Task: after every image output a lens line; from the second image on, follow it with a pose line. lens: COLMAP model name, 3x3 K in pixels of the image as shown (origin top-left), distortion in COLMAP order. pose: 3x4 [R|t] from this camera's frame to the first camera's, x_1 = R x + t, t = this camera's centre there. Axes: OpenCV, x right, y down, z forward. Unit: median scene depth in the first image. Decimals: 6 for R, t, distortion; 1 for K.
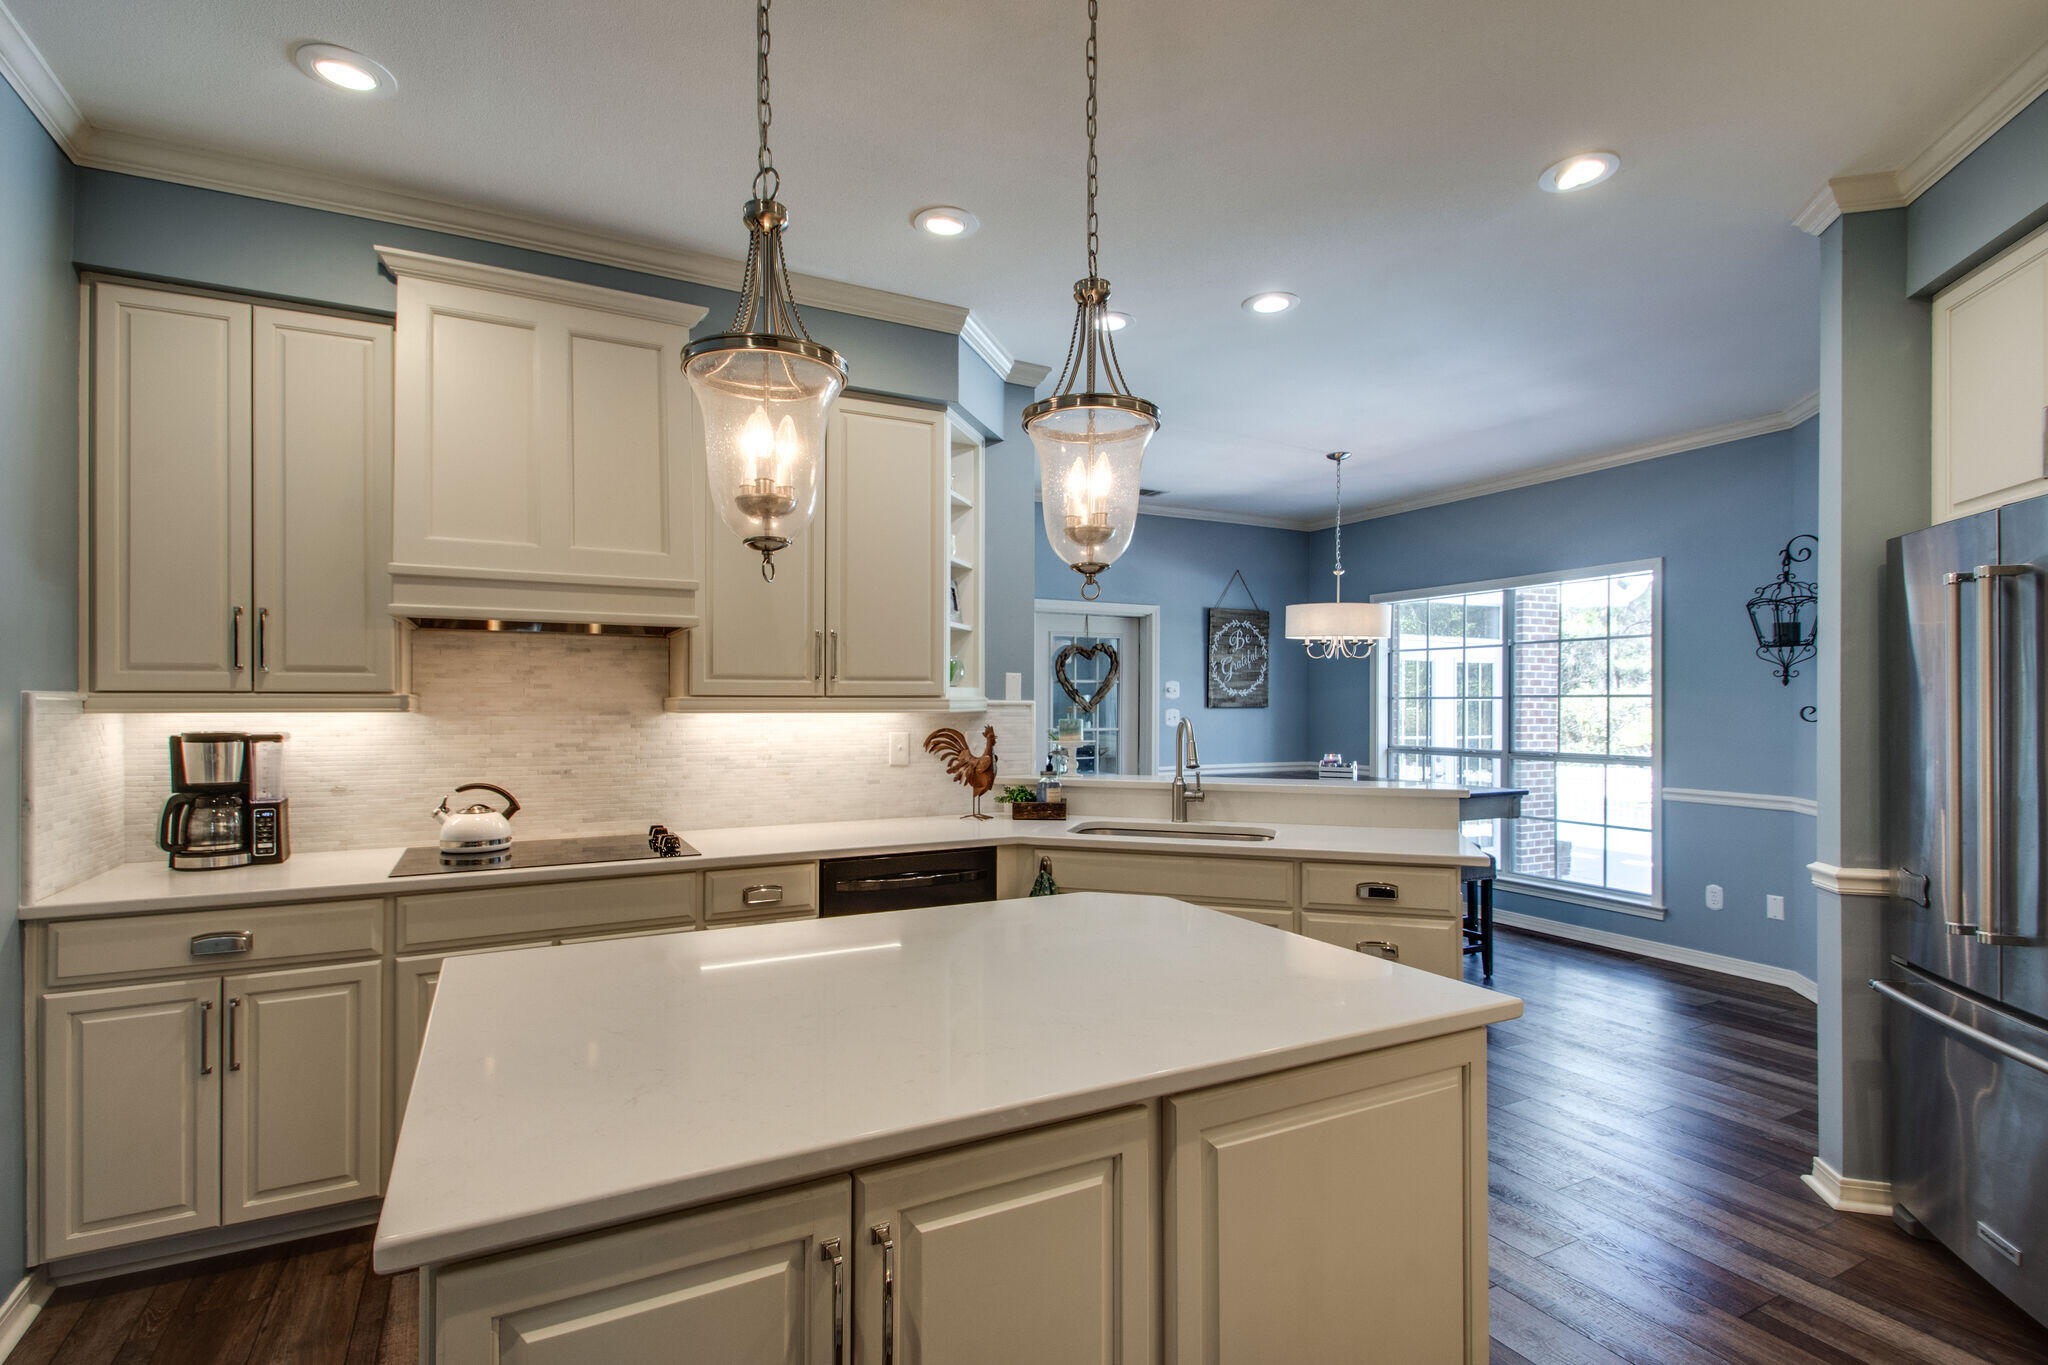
lens RADIAL K [[948.2, 0, 1015.9], [0, 948.2, 704.6], [0, 0, 1]] dist [-0.000194, -0.000064]
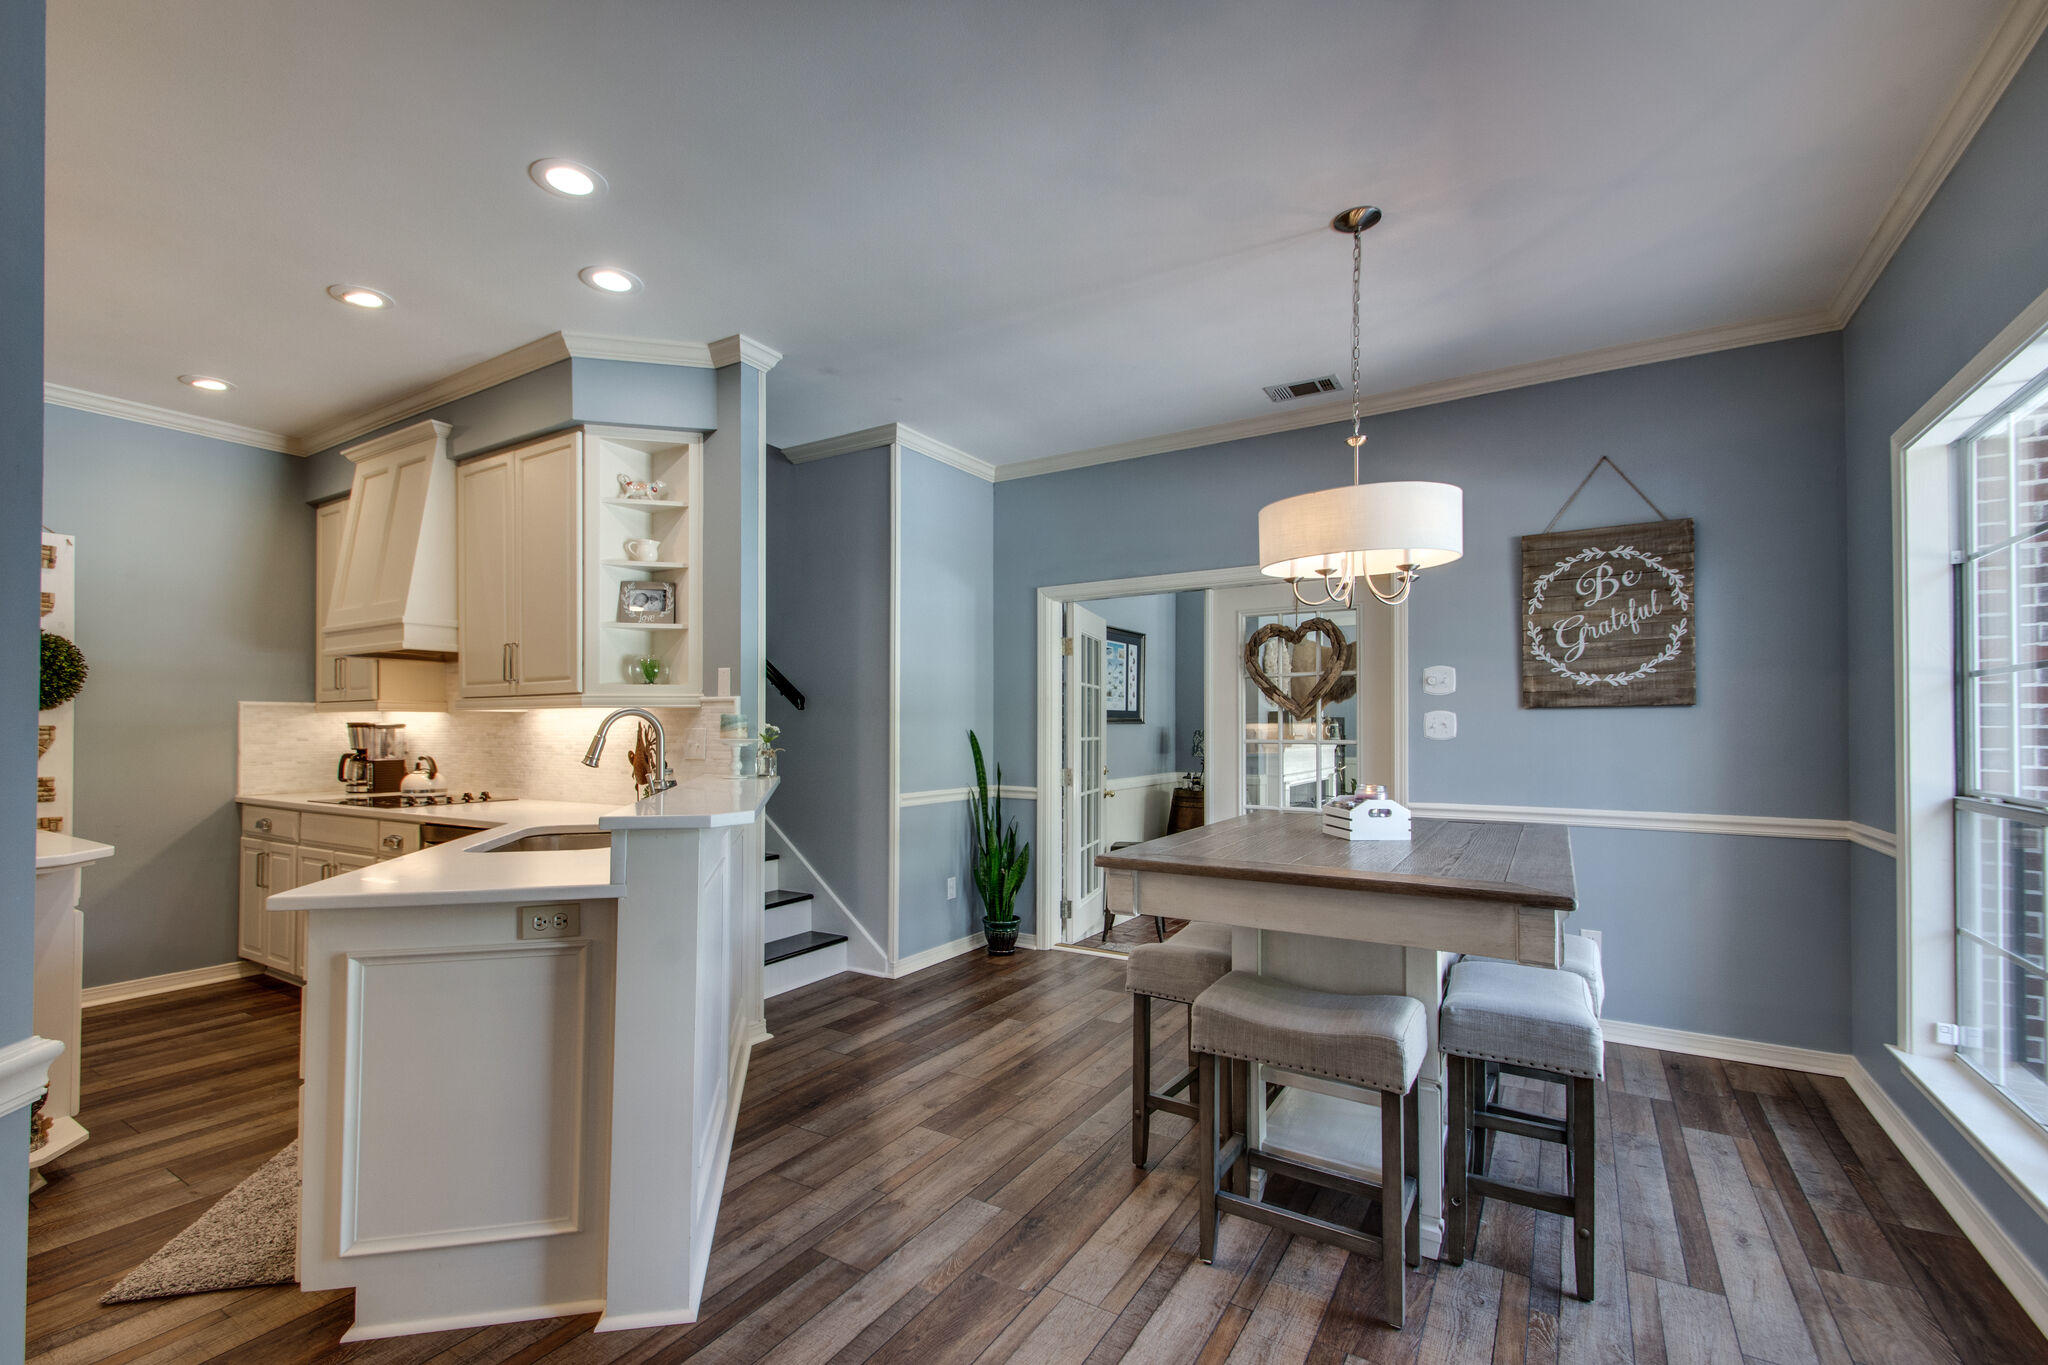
lens RADIAL K [[886.9, 0, 1016.3], [0, 886.9, 715.2], [0, 0, 1]] dist [0.000741, 0.000054]
pose [[0.494838, -0.012968, -0.868888, 0.520757], [0.000950, 0.999896, -0.014382, 0.015310], [0.868985, 0.006291, 0.494799, 0.460725]]
